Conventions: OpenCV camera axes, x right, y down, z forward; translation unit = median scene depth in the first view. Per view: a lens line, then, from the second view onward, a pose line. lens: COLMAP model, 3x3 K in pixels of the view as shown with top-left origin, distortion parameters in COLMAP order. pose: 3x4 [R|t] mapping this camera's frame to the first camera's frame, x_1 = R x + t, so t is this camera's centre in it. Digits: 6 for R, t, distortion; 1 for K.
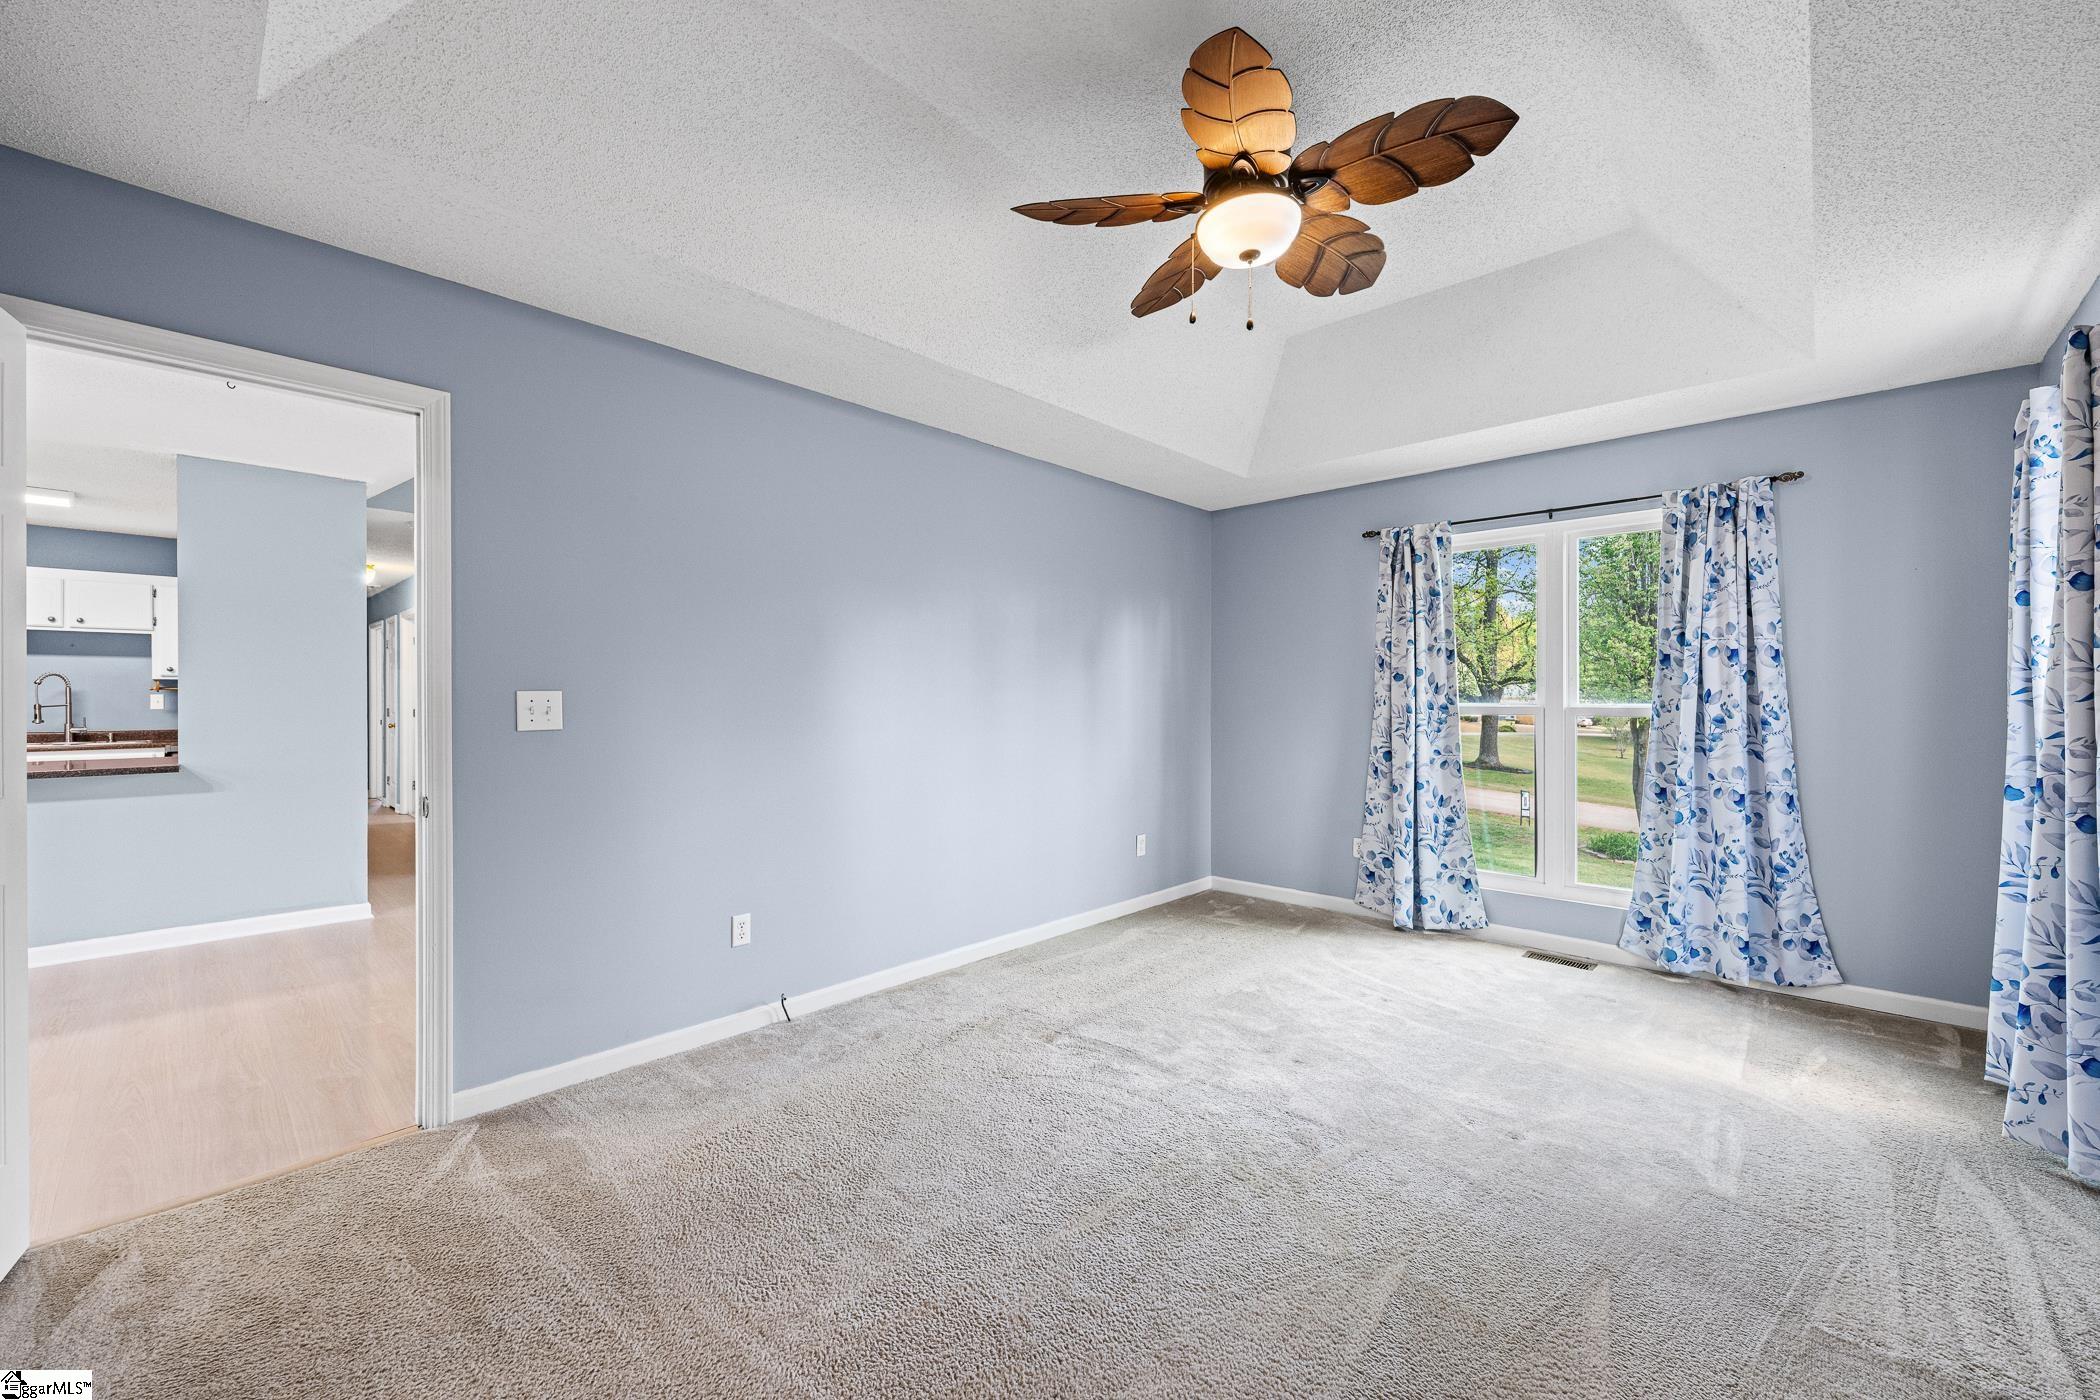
lens RADIAL K [[827.8, 0, 1050.0], [0, 827.8, 700.0], [0, 0, 1]] dist [0.000538, 0.000027]
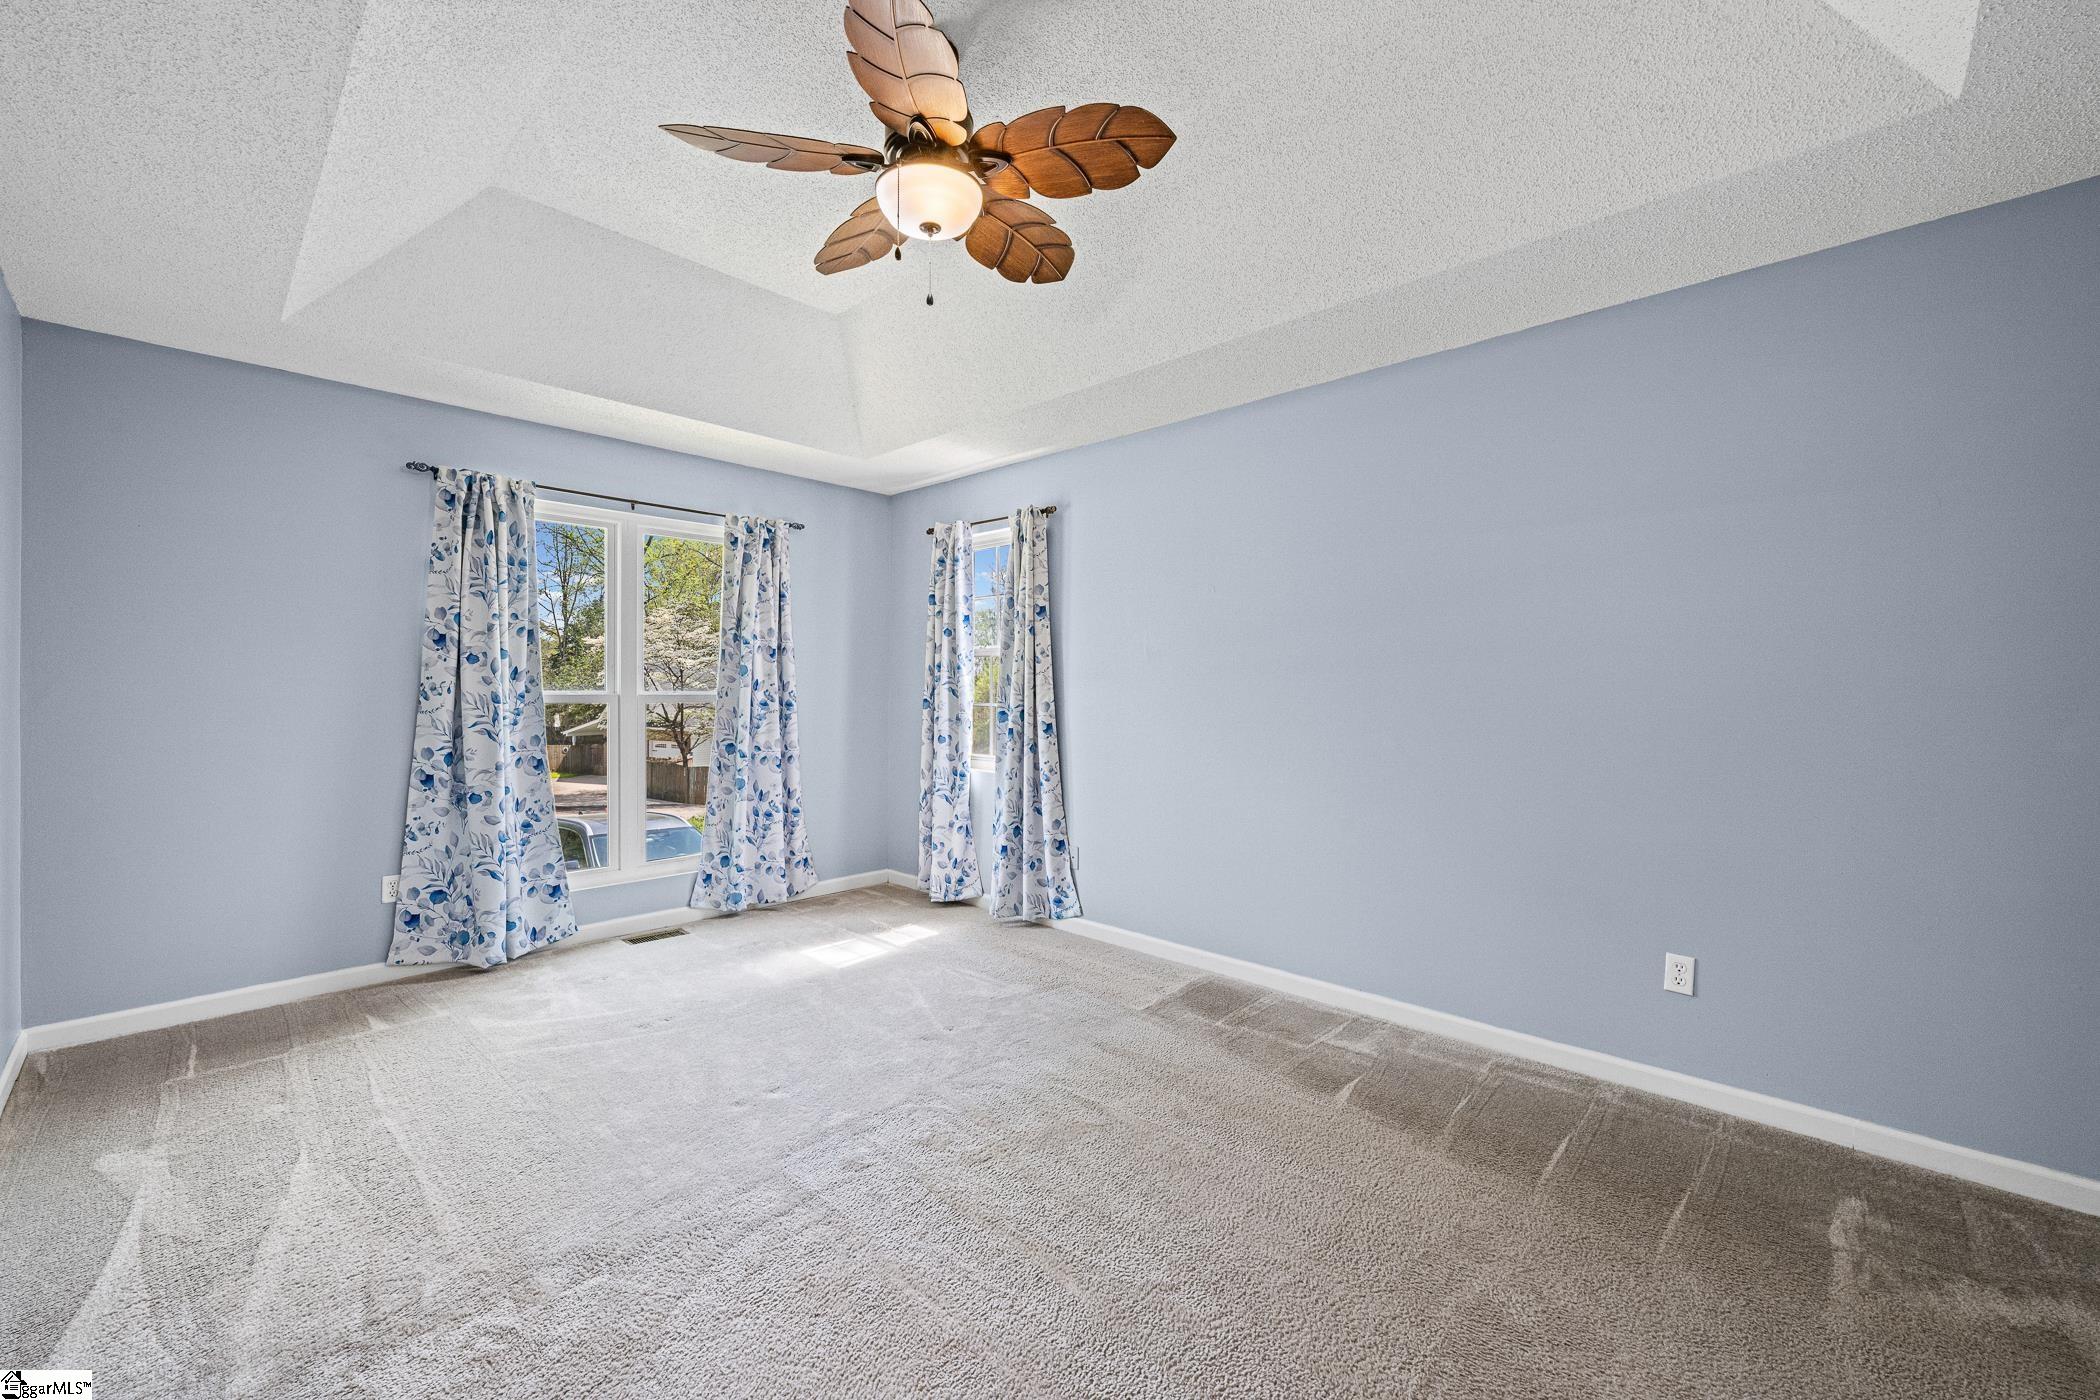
lens RADIAL K [[833.4, 0, 1044.2], [0, 833.4, 693.2], [0, 0, 1]] dist [-0.001876, 0.000002]
pose [[0.007650, -0.007466, 0.999943, -0.439836], [-0.003137, 0.999967, 0.007490, -0.002363], [-0.999966, -0.003194, 0.007626, 0.512099]]
